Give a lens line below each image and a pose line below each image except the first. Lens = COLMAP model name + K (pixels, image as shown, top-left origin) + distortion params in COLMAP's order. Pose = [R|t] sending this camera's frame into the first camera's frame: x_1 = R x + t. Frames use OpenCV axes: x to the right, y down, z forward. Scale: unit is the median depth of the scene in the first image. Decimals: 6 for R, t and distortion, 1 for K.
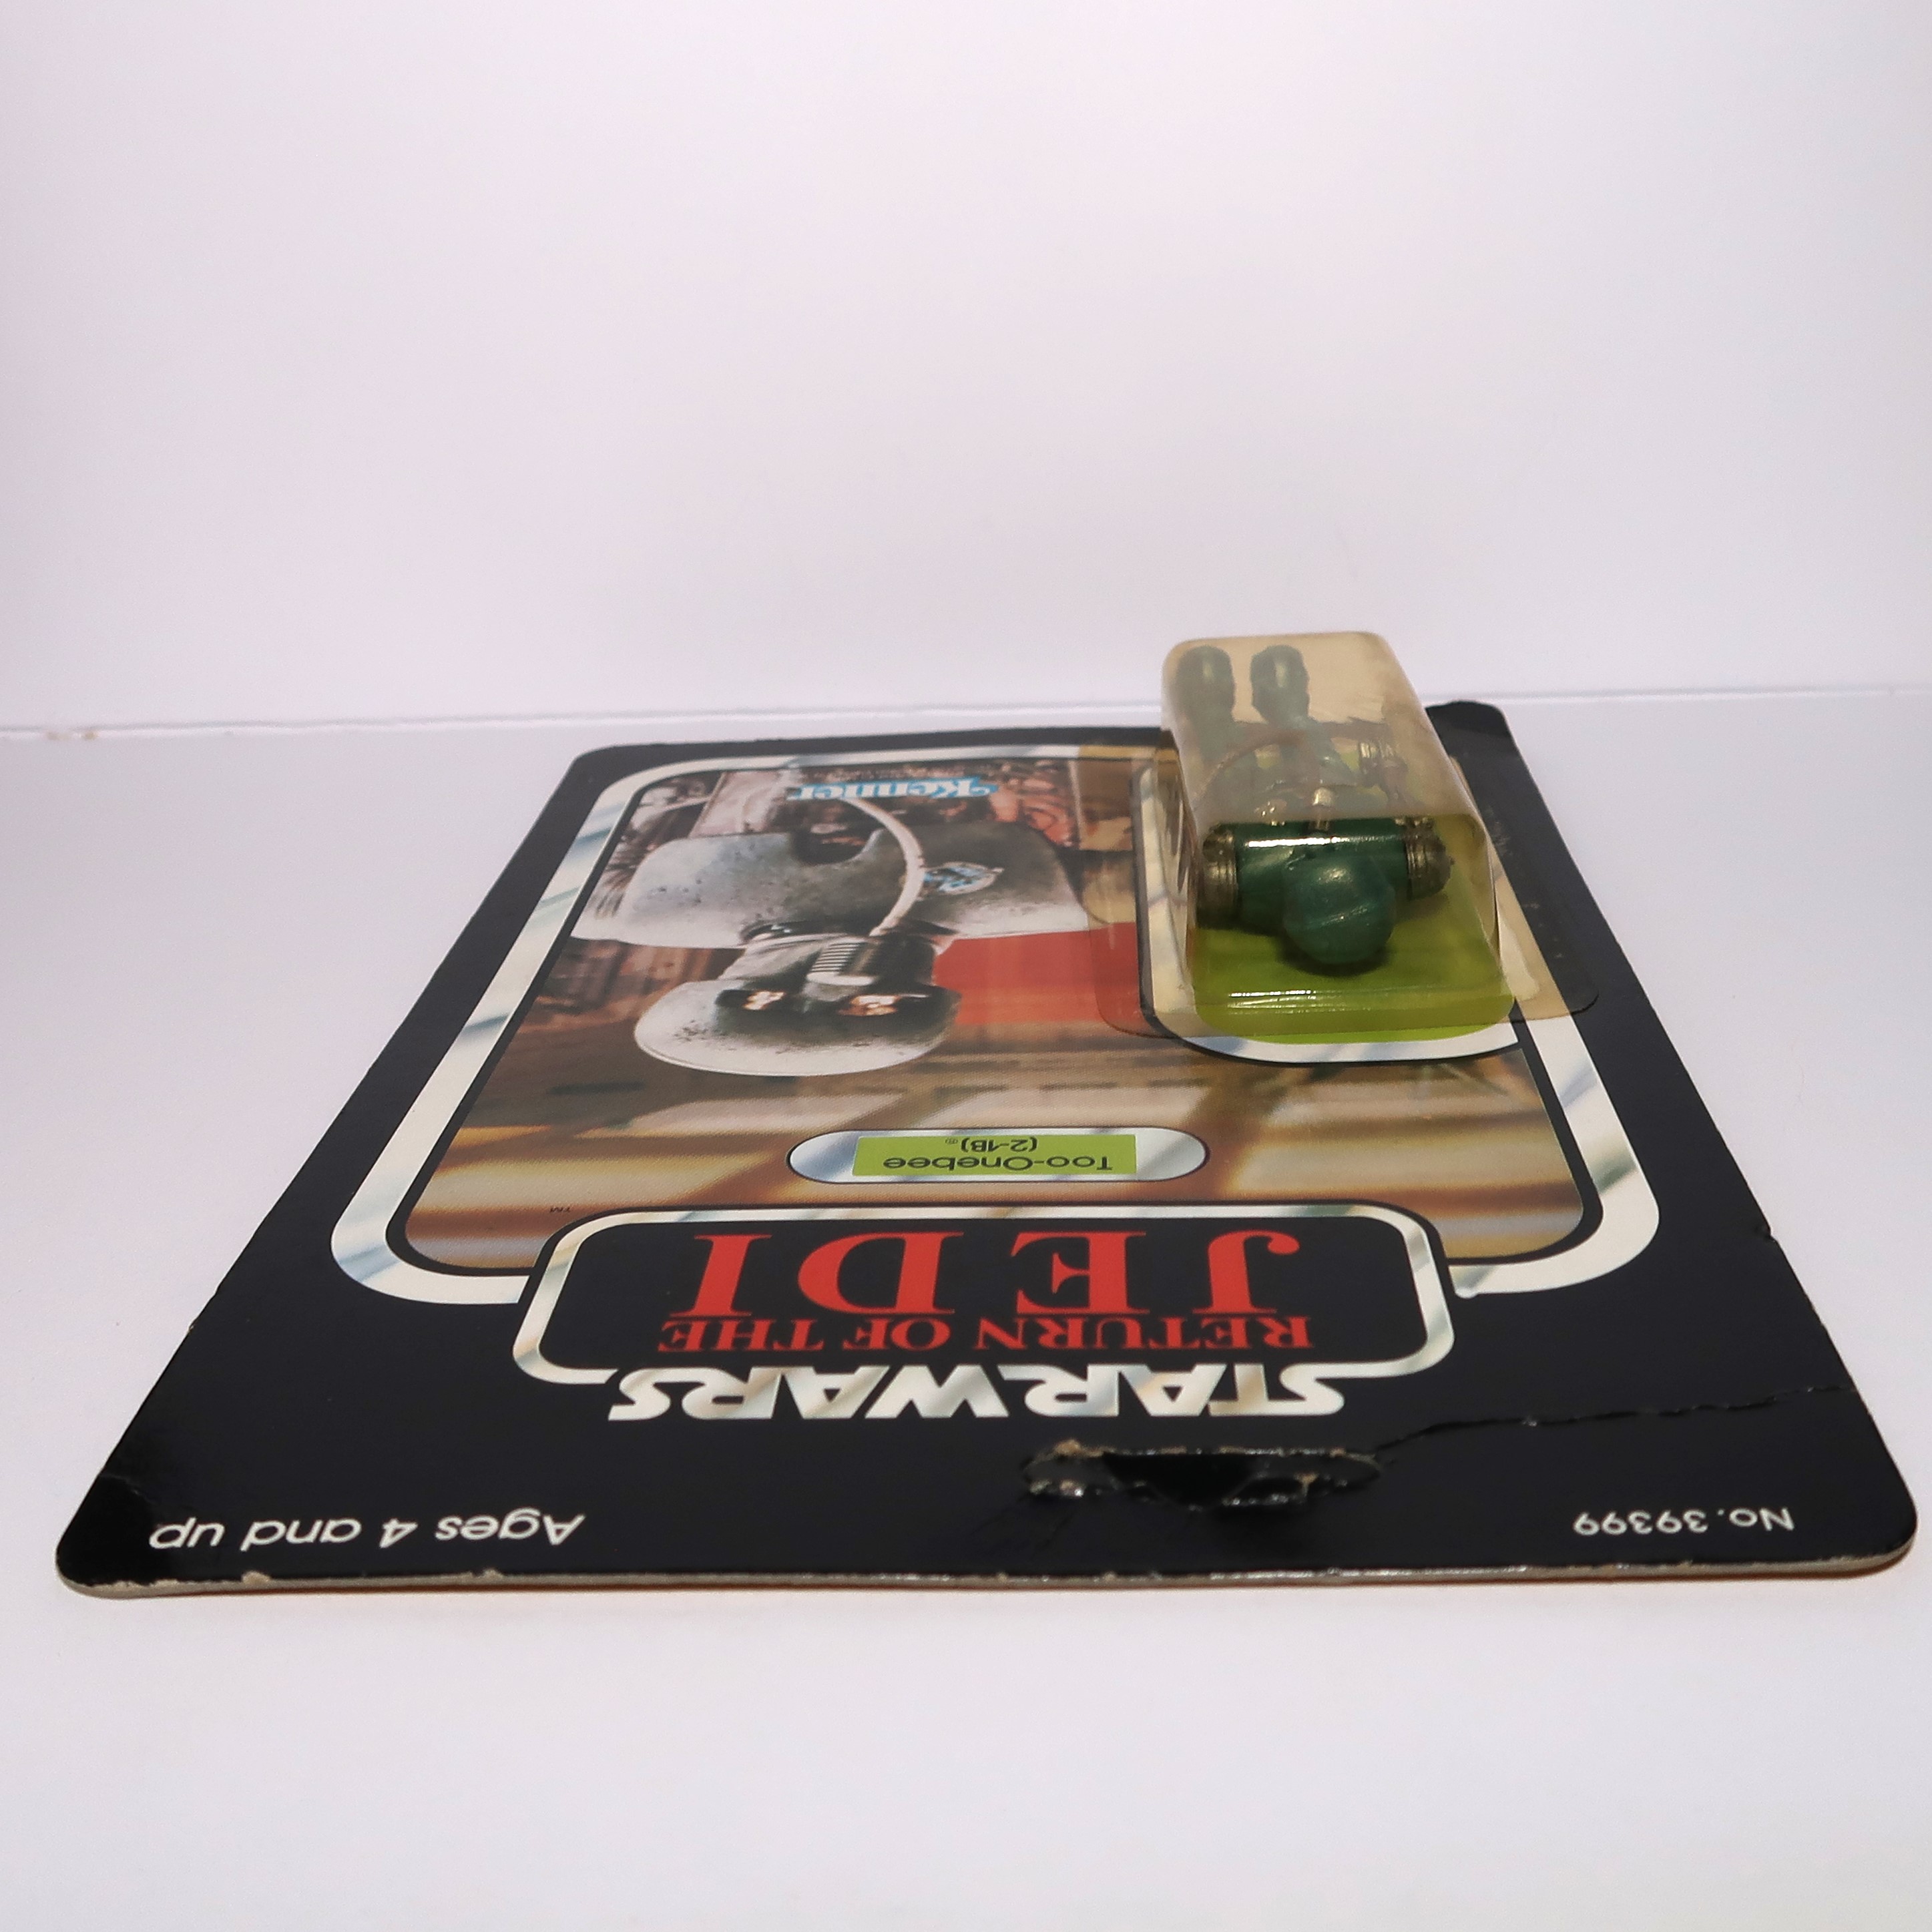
lens RADIAL K [[2272.6, 0, 966.0], [0, 2272.6, 966.0], [0, 0, 1]] dist [-0.052070, -0.024930]
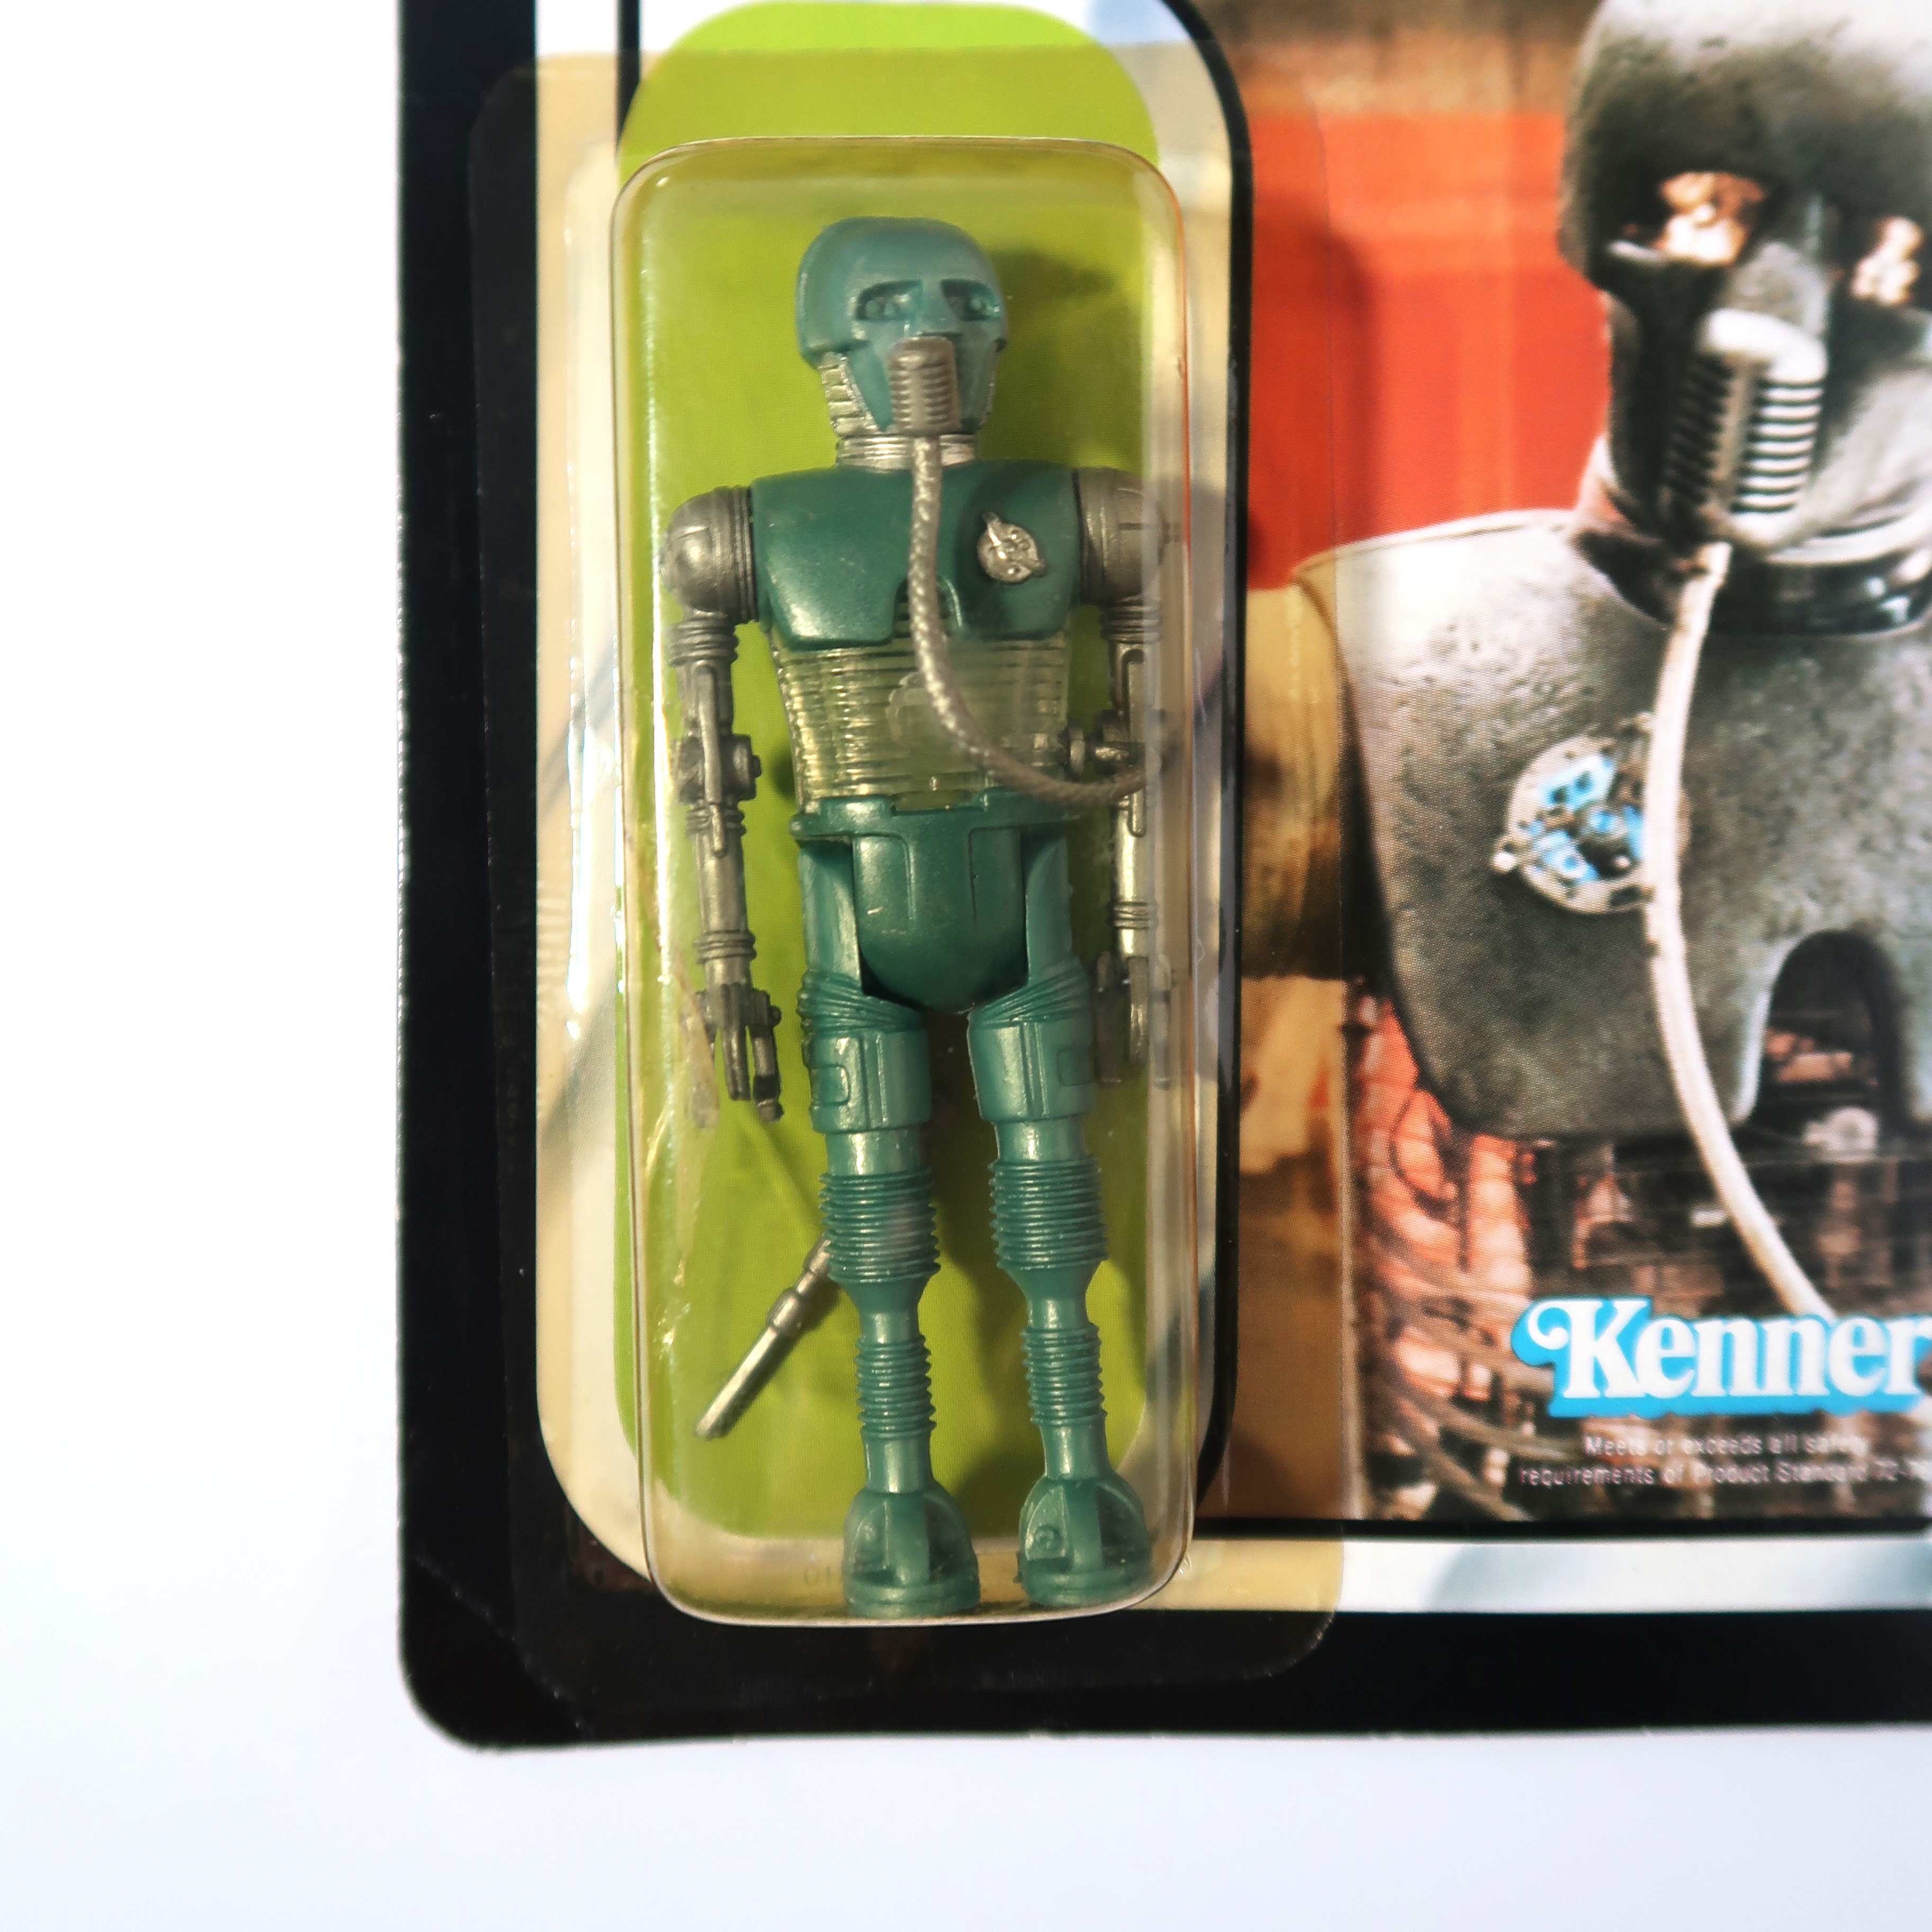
lens RADIAL K [[2157.9, 0, 845.8], [0, 2157.9, 966.4], [0, 0, 1]] dist [-0.013915, -0.010395]
pose [[-0.998814, 0.048680, -0.001252, 0.178047], [-0.023302, -0.455215, 0.890076, -0.523013], [0.042759, 0.889050, 0.455810, 0.852804]]
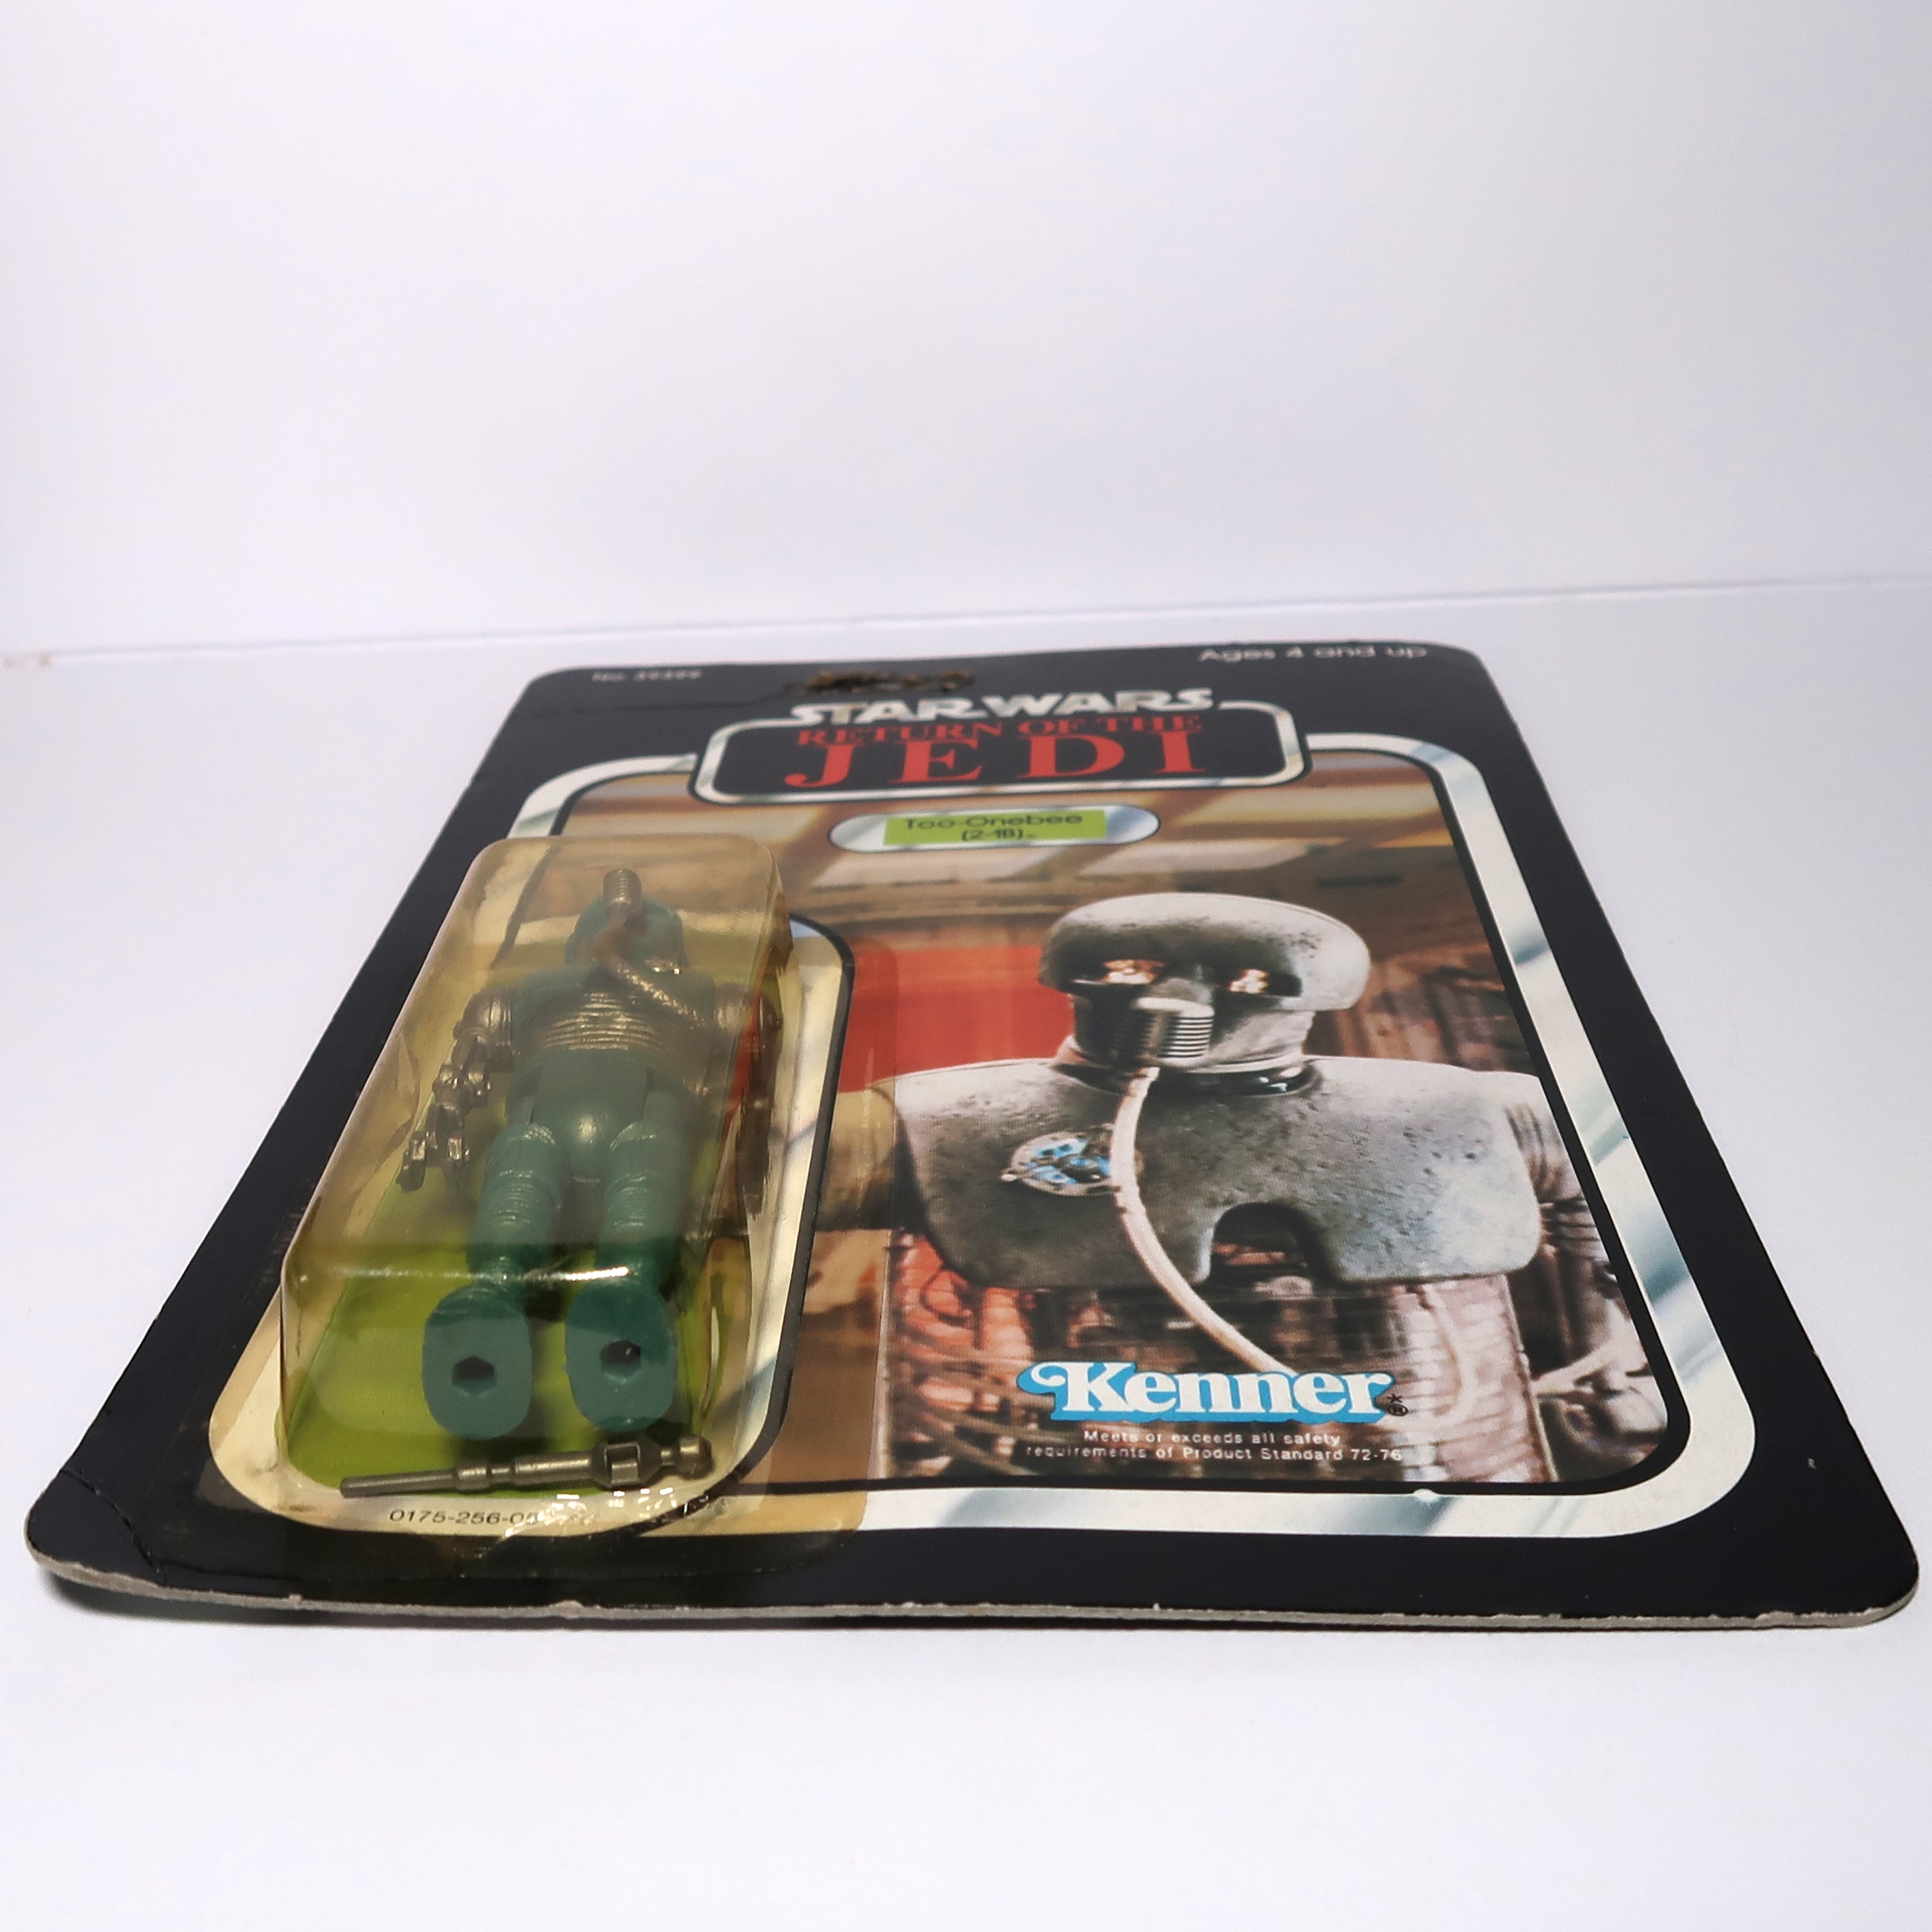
lens RADIAL K [[2454.1, 0, 966.0], [0, 2454.1, 966.0], [0, 0, 1]] dist [-0.044971, -0.033781]
pose [[-0.996381, 0.082939, 0.018594, 0.008087], [0.068205, 0.649624, 0.757190, -0.728927], [0.050722, 0.755718, -0.652930, 1.569737]]
